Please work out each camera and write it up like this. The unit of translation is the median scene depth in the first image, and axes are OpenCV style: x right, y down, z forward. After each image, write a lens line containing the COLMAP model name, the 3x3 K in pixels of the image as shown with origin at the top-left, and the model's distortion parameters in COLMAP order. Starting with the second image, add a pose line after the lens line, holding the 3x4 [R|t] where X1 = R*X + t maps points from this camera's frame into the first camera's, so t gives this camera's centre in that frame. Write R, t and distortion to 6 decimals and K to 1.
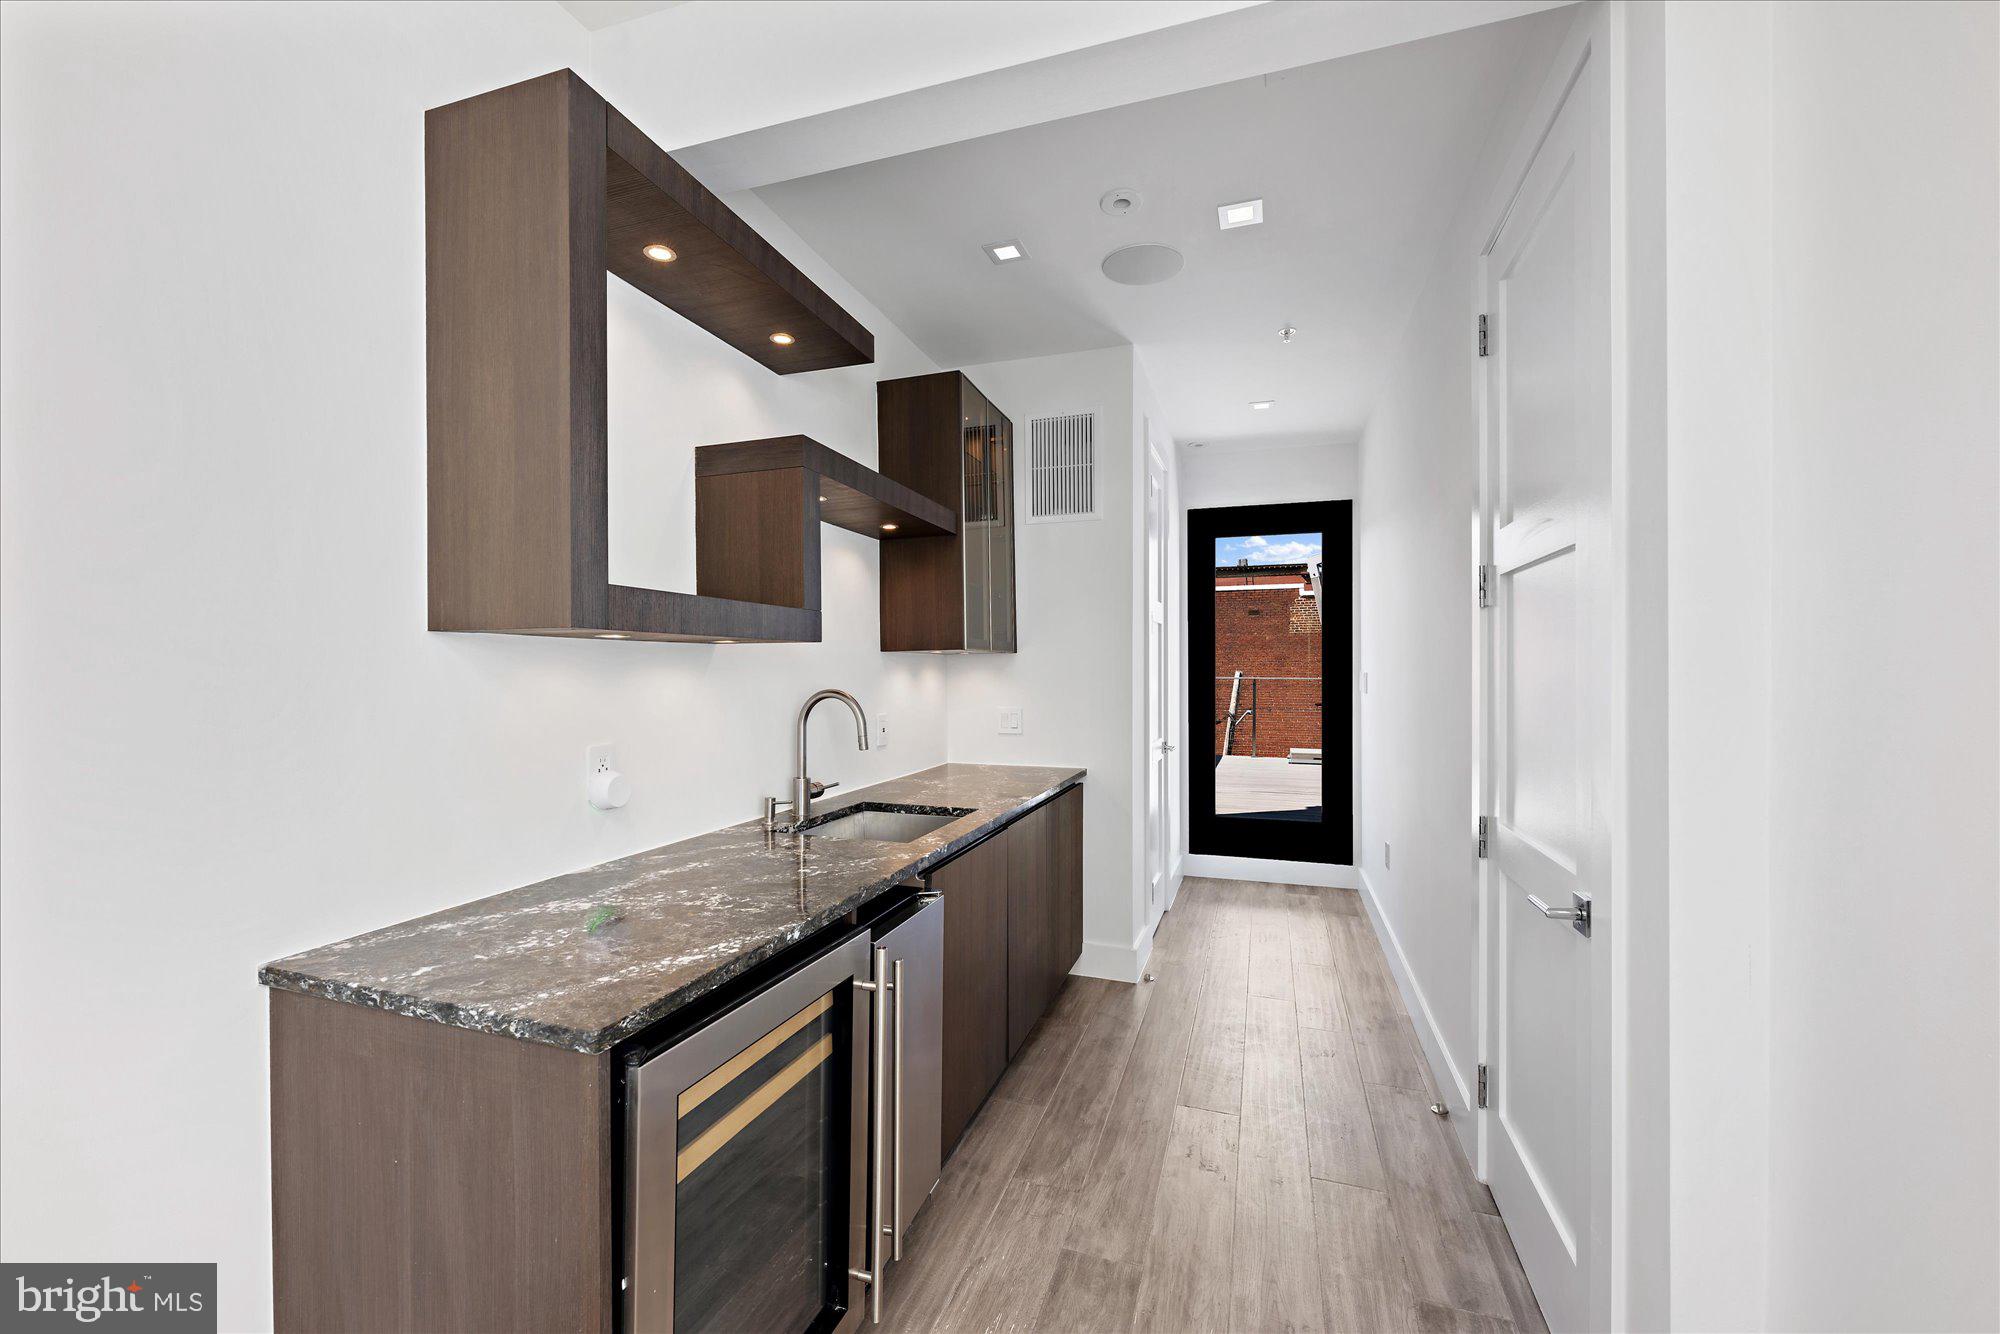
lens RADIAL K [[808.5, 0, 986.8], [0, 808.5, 674.1], [0, 0, 1]] dist [-0.000432, 0.000123]
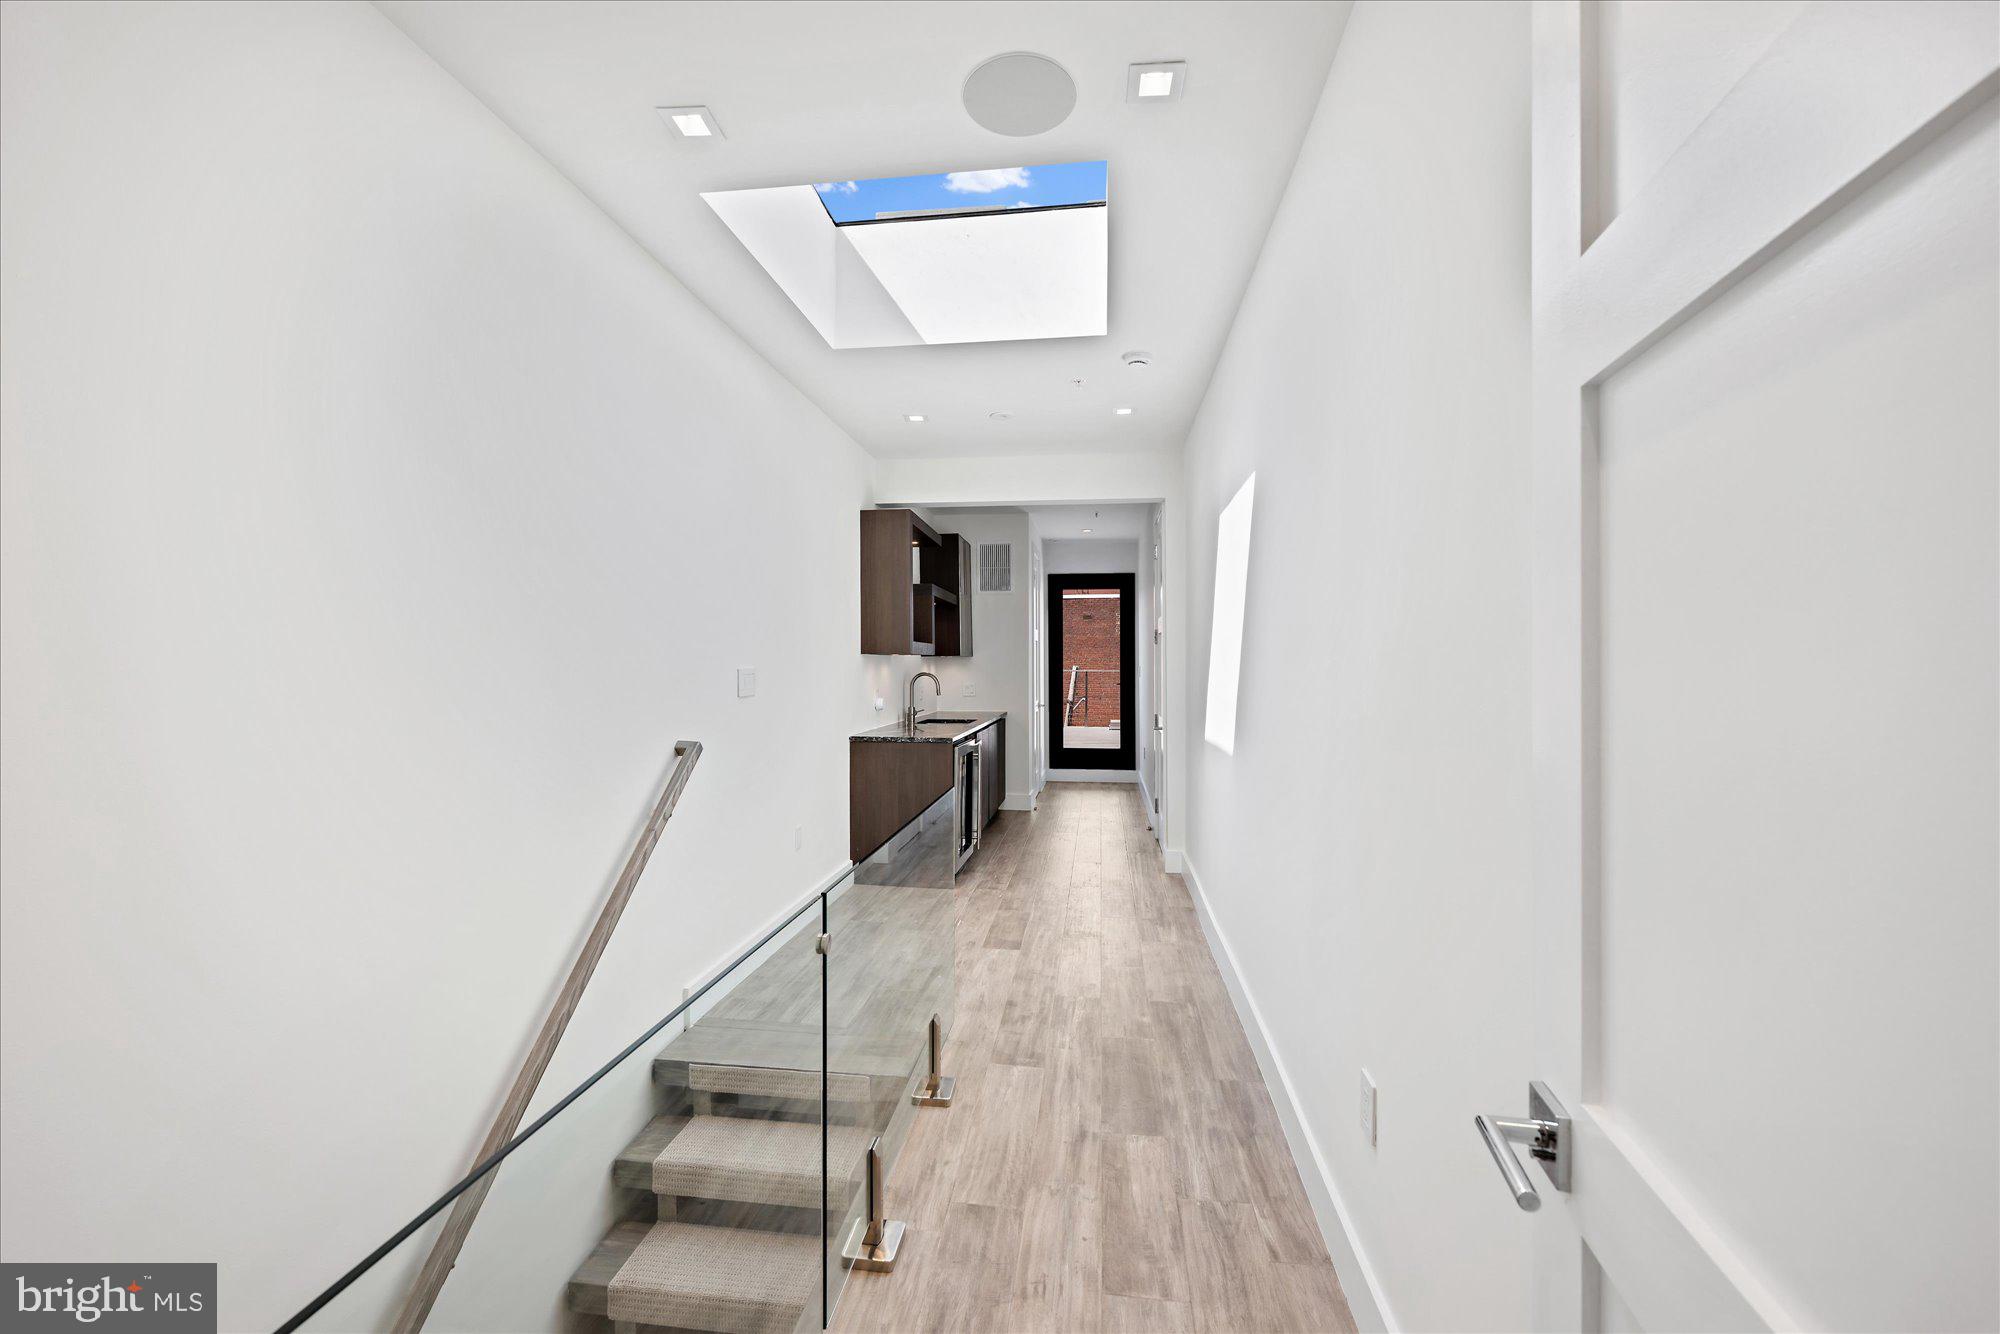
lens RADIAL K [[808.5, 0, 1002.8], [0, 808.5, 667.9], [0, 0, 1]] dist [-0.000432, 0.000123]
pose [[0.977417, -0.001176, 0.211318, -0.296157], [0.001721, 0.999996, -0.002395, 0.006824], [-0.211314, 0.002705, 0.977415, -0.941600]]
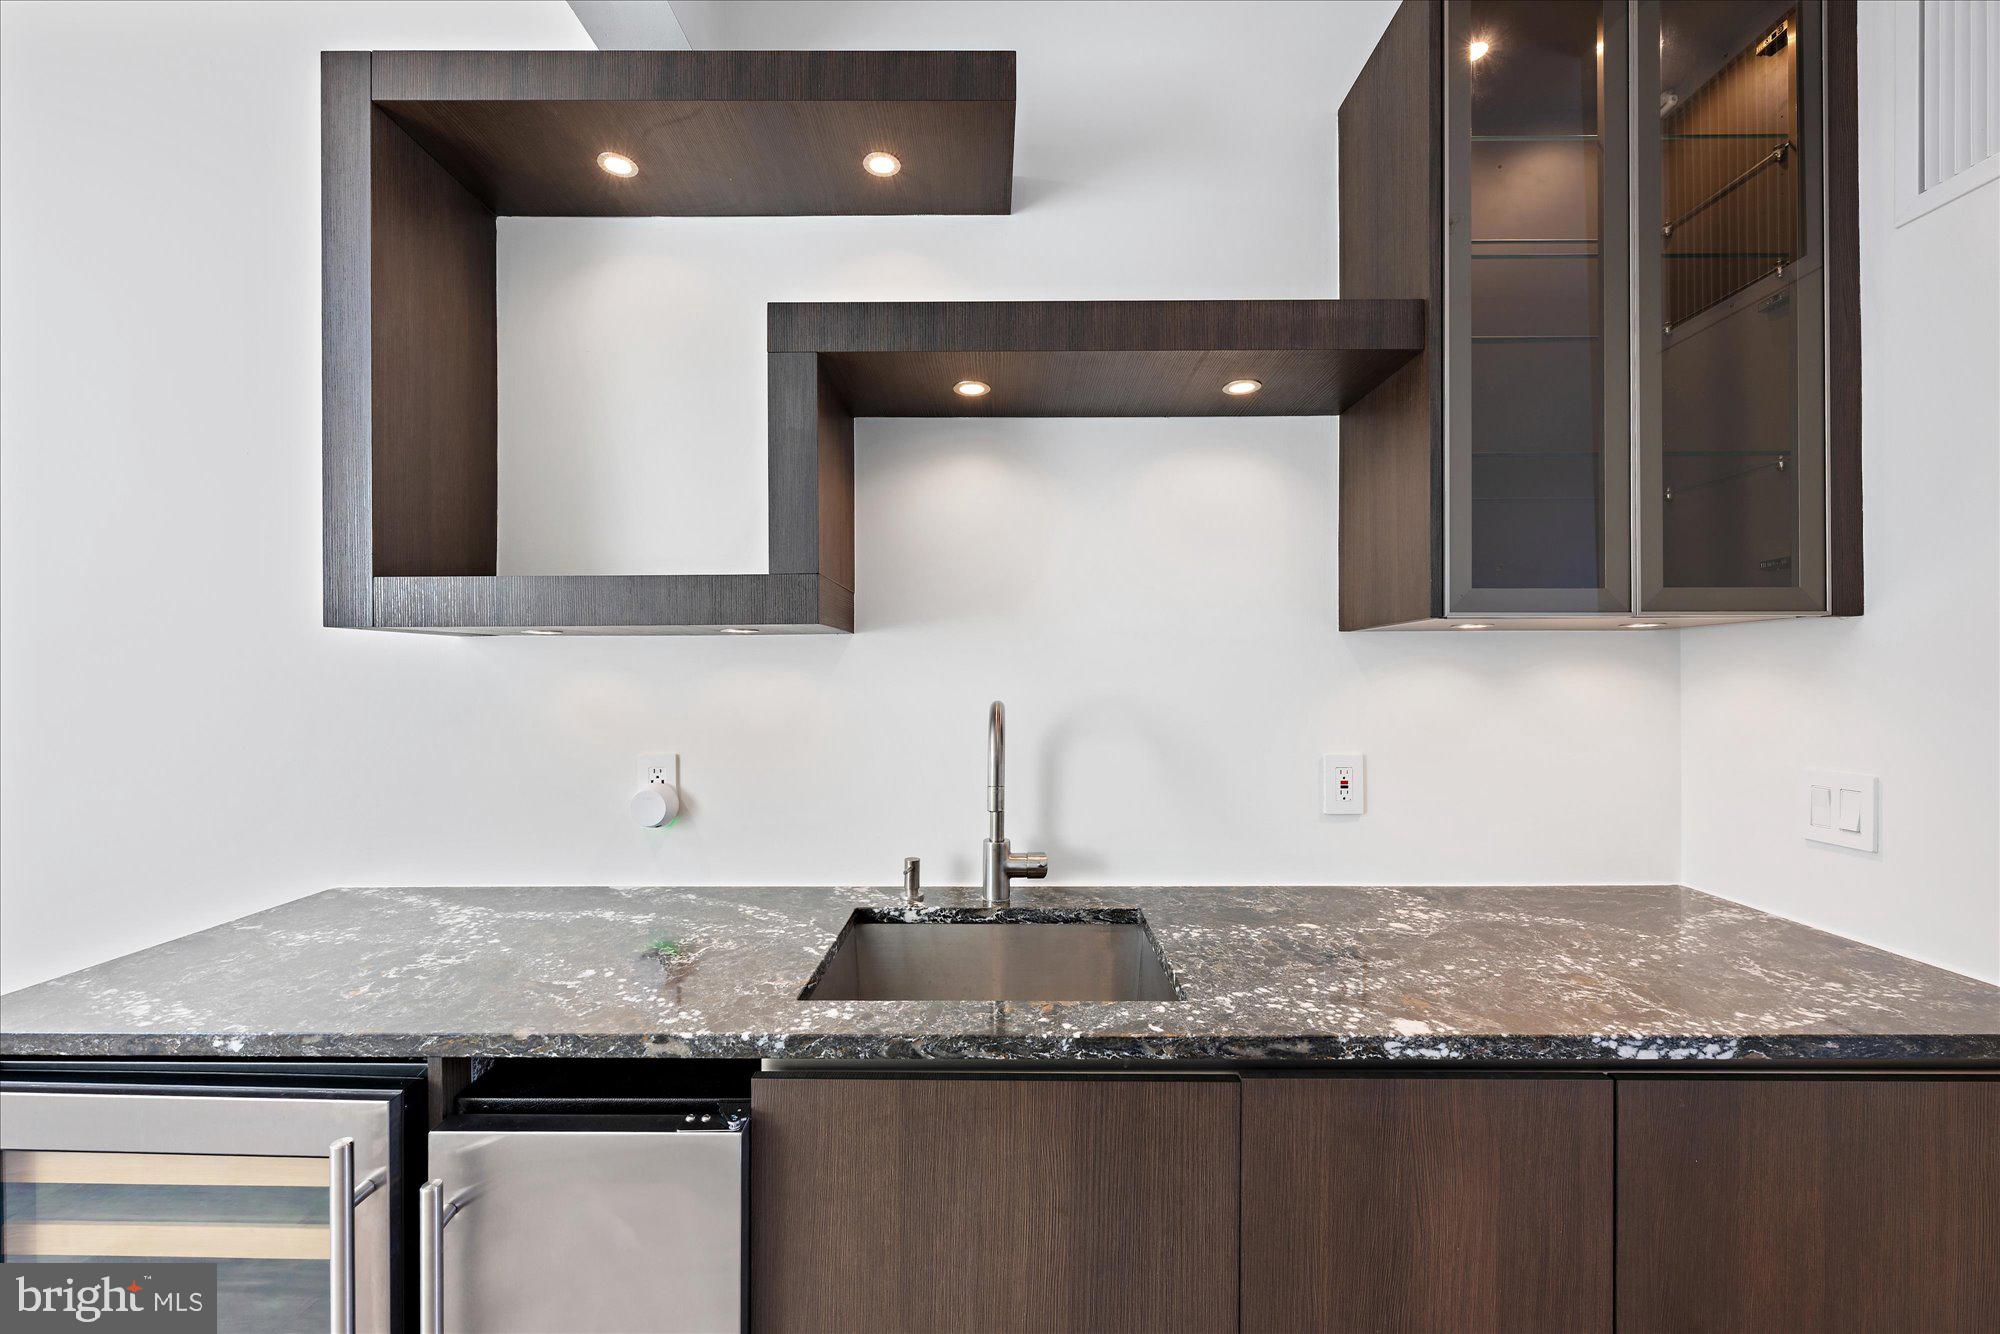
lens RADIAL K [[808.5, 0, 997.5], [0, 808.5, 666.0], [0, 0, 1]] dist [-0.000432, 0.000123]
pose [[0.316400, -0.001436, -0.948625, 0.236470], [0.000578, 0.999999, -0.001321, -0.004699], [0.948626, -0.000130, 0.316400, 0.508003]]
